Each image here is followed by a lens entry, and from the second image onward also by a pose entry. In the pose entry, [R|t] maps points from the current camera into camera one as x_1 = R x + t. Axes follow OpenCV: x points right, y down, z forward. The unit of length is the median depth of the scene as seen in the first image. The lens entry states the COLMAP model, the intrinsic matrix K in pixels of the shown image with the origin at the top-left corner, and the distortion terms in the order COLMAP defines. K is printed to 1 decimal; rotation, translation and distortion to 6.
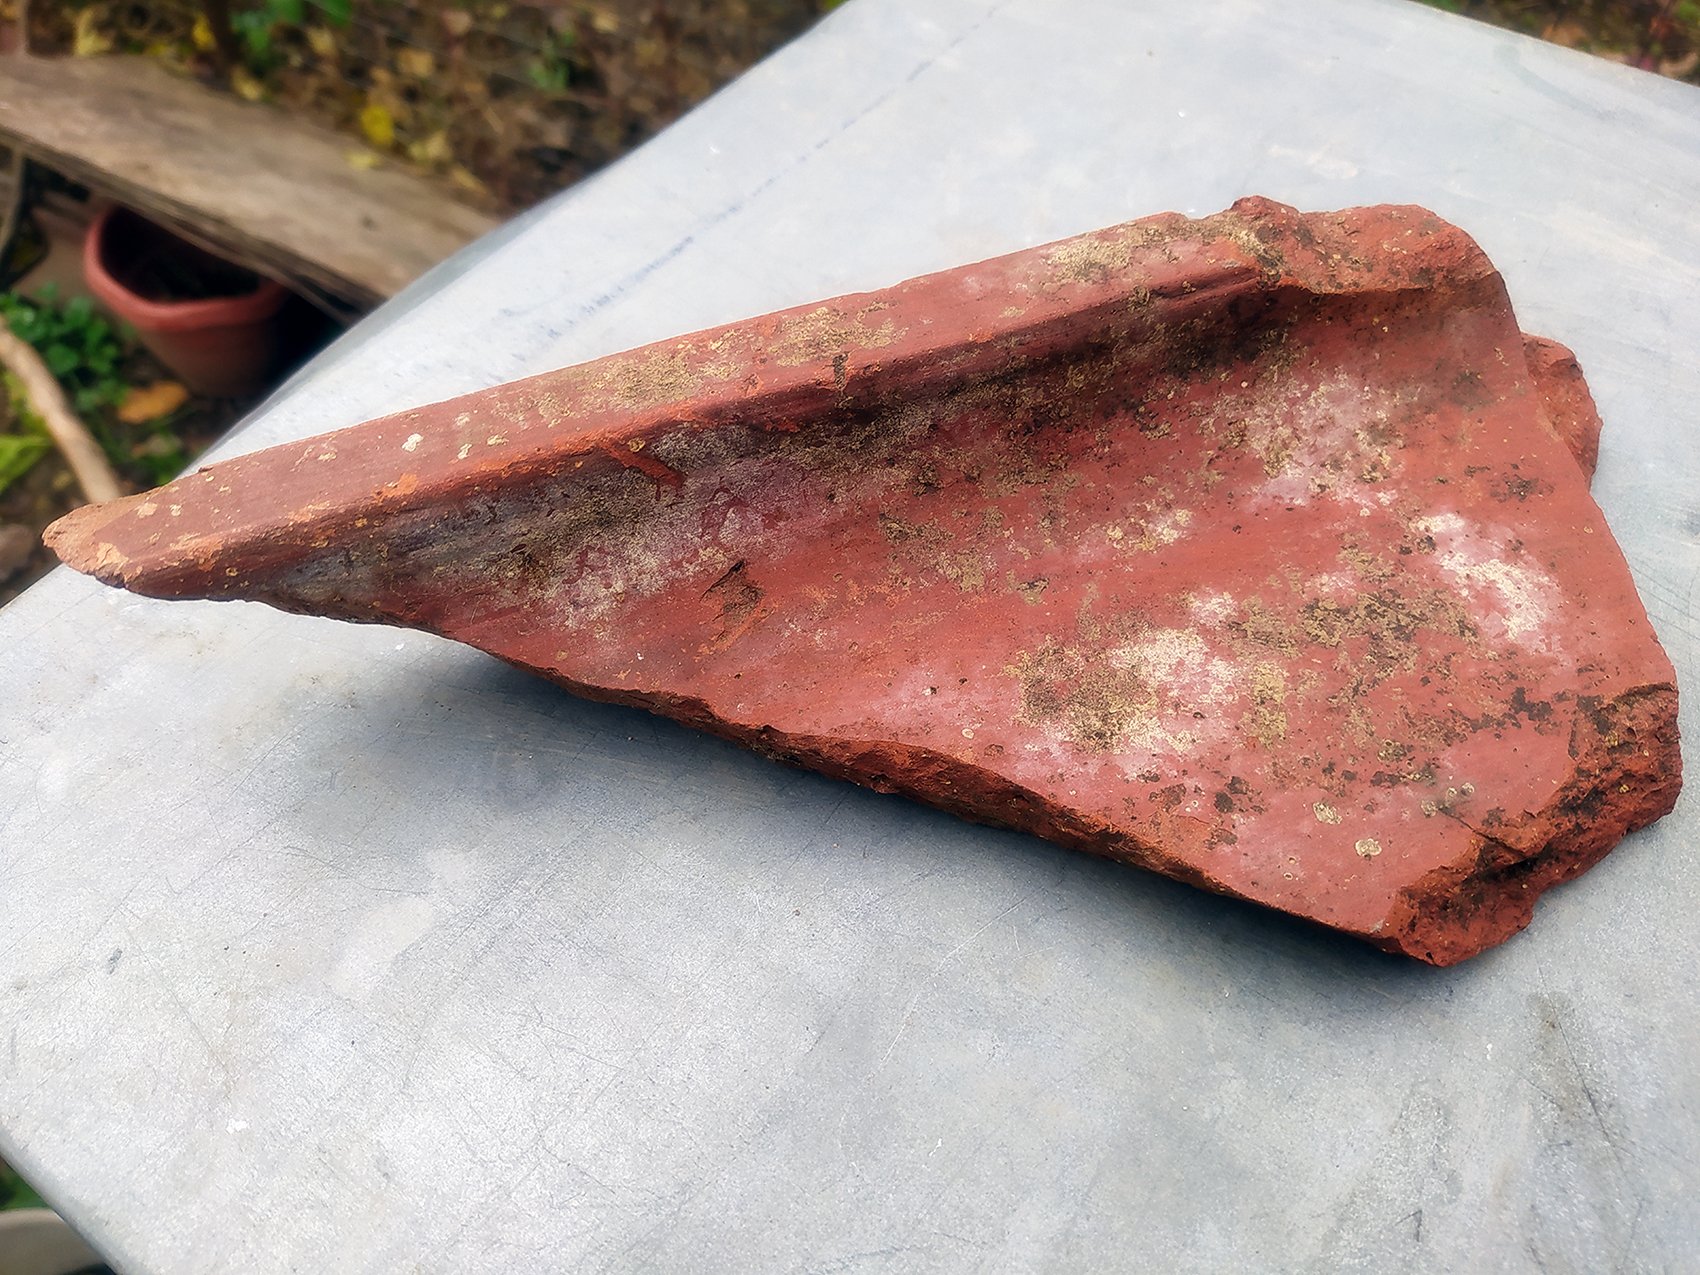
lens RADIAL K [[1324.8, 0, 850.0], [0, 1324.8, 637.5], [0, 0, 1]] dist [0.087757, -0.218509]
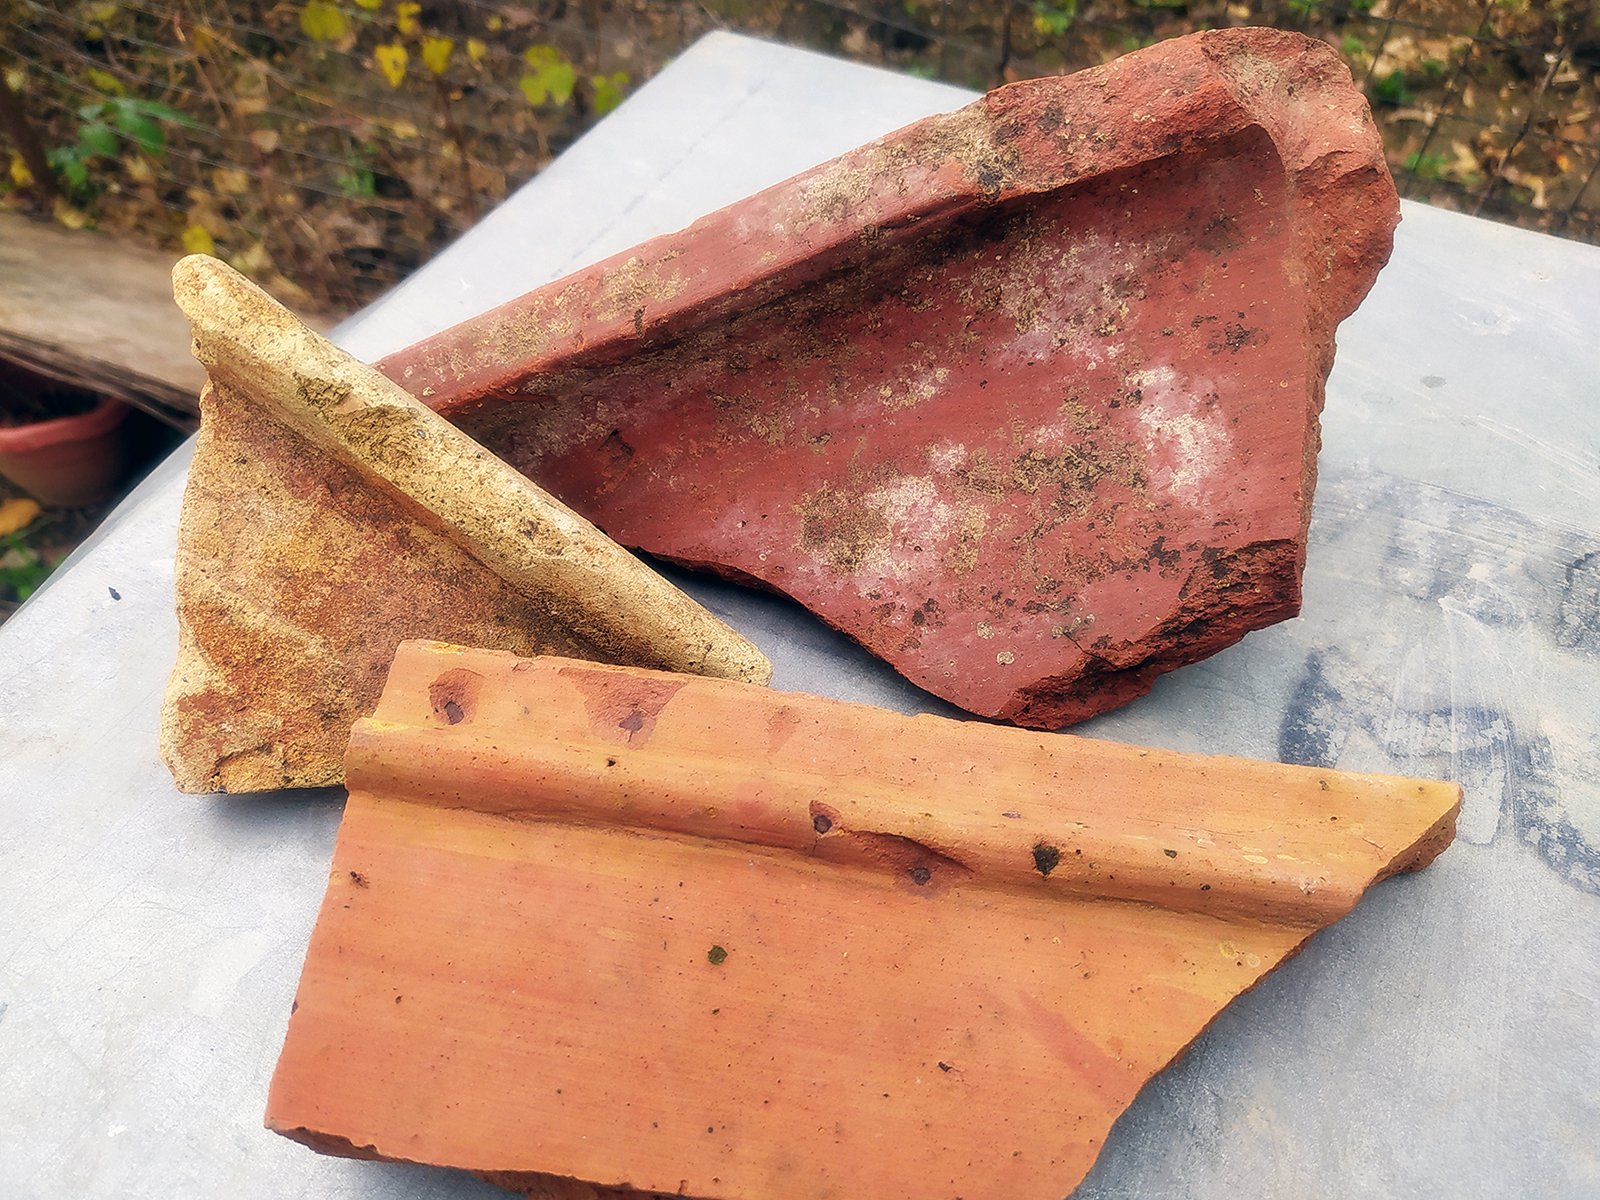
lens RADIAL K [[1226.5, 0, 806.0], [0, 1226.5, 601.6], [0, 0, 1]] dist [0.076760, -0.159005]
pose [[0.946116, 0.068272, -0.316549, 0.544711], [0.110581, 0.850649, 0.513974, -0.557484], [0.304362, -0.521283, 0.797263, -0.107483]]
